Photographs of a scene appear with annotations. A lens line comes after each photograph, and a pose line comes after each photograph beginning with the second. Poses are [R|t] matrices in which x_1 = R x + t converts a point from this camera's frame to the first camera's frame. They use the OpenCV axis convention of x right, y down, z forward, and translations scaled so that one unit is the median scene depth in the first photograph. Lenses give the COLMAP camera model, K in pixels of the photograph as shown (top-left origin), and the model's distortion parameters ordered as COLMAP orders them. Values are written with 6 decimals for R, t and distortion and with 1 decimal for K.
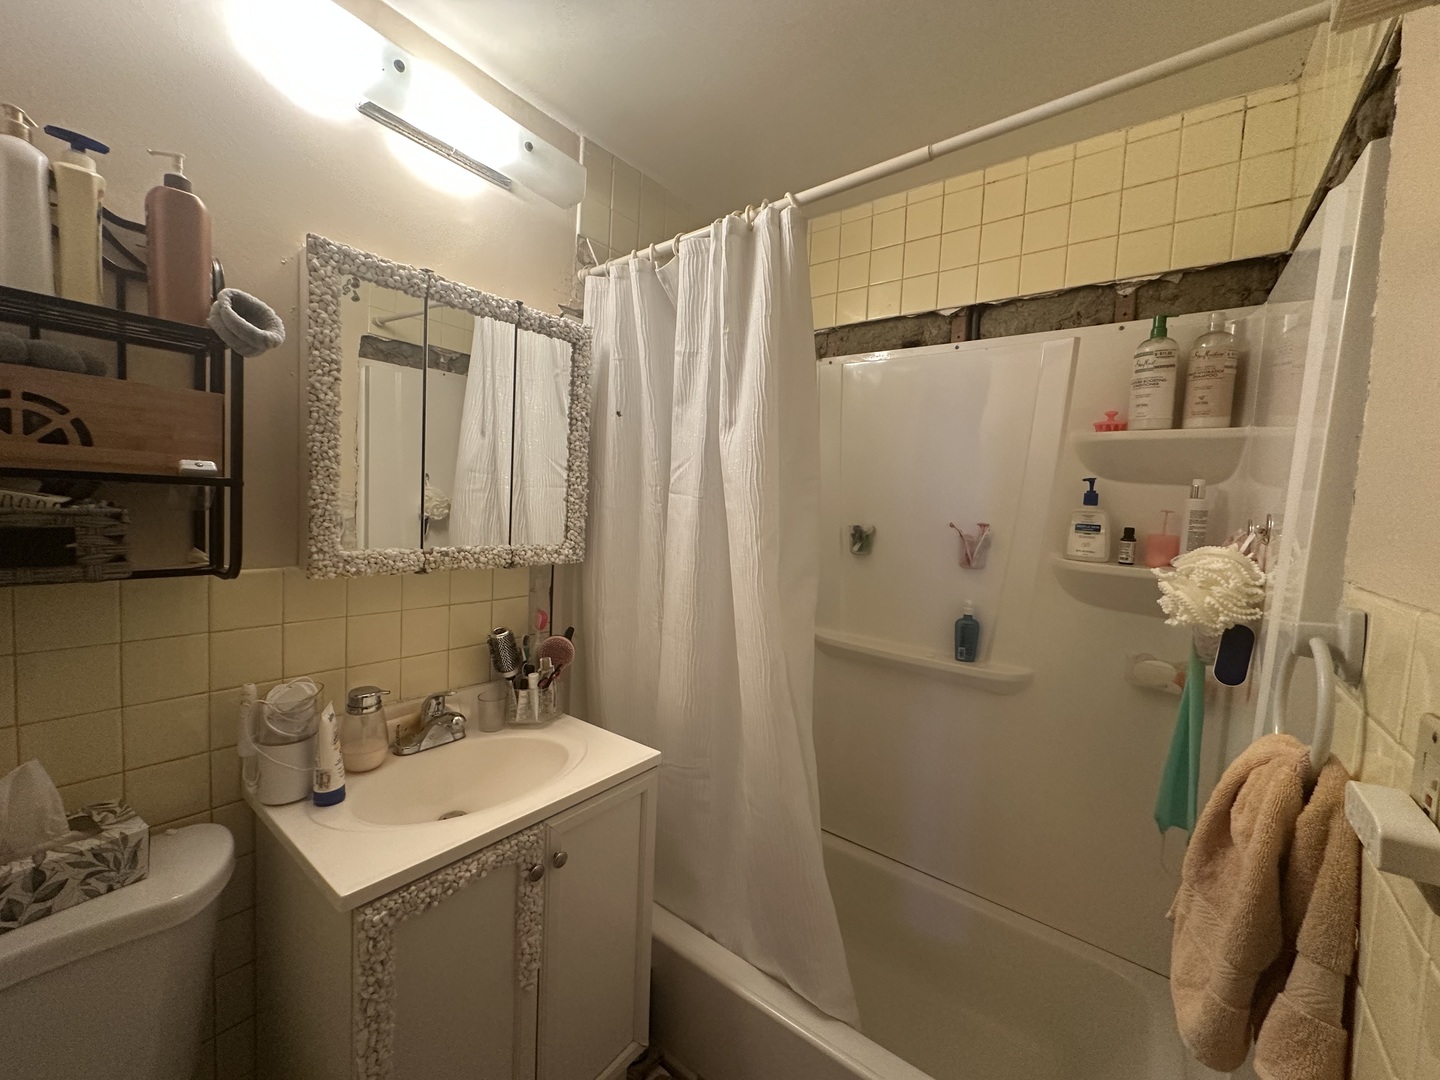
lens RADIAL K [[576.7, 0, 721.6], [0, 576.7, 540.2], [0, 0, 1]] dist [-0.001433, 0.000870]
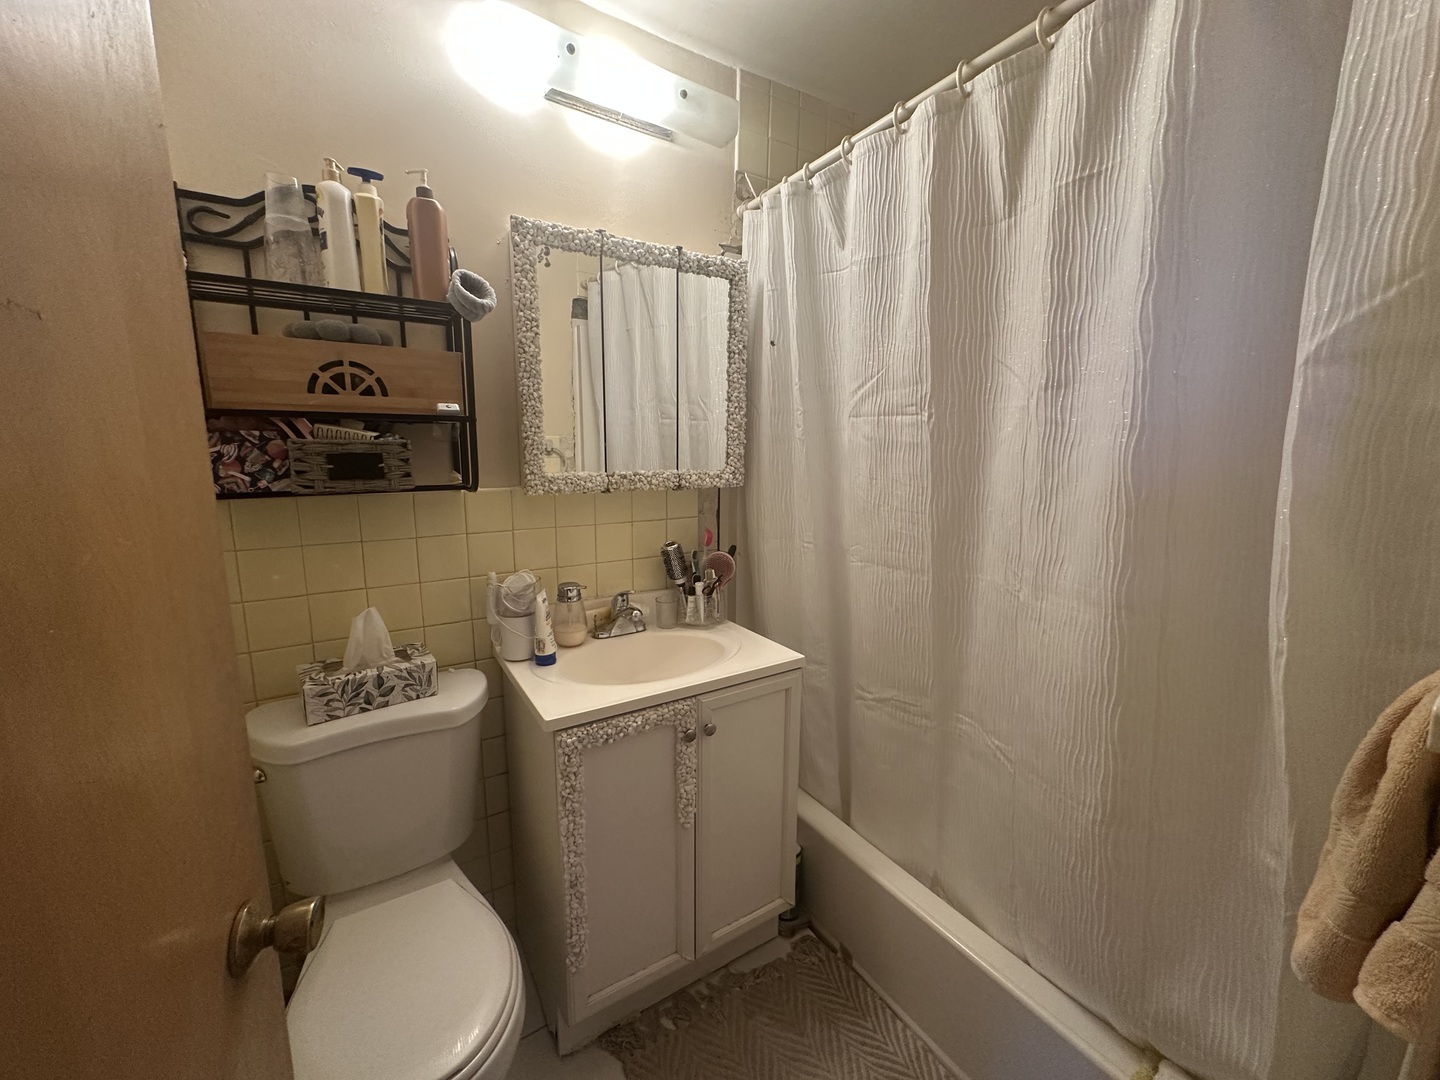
lens RADIAL K [[576.7, 0, 720.7], [0, 576.7, 541.0], [0, 0, 1]] dist [-0.001433, 0.000870]
pose [[0.938630, 0.020885, -0.344292, 0.146102], [0.013194, 0.995261, 0.096343, 0.052331], [0.344672, -0.094973, 0.933906, -0.070752]]
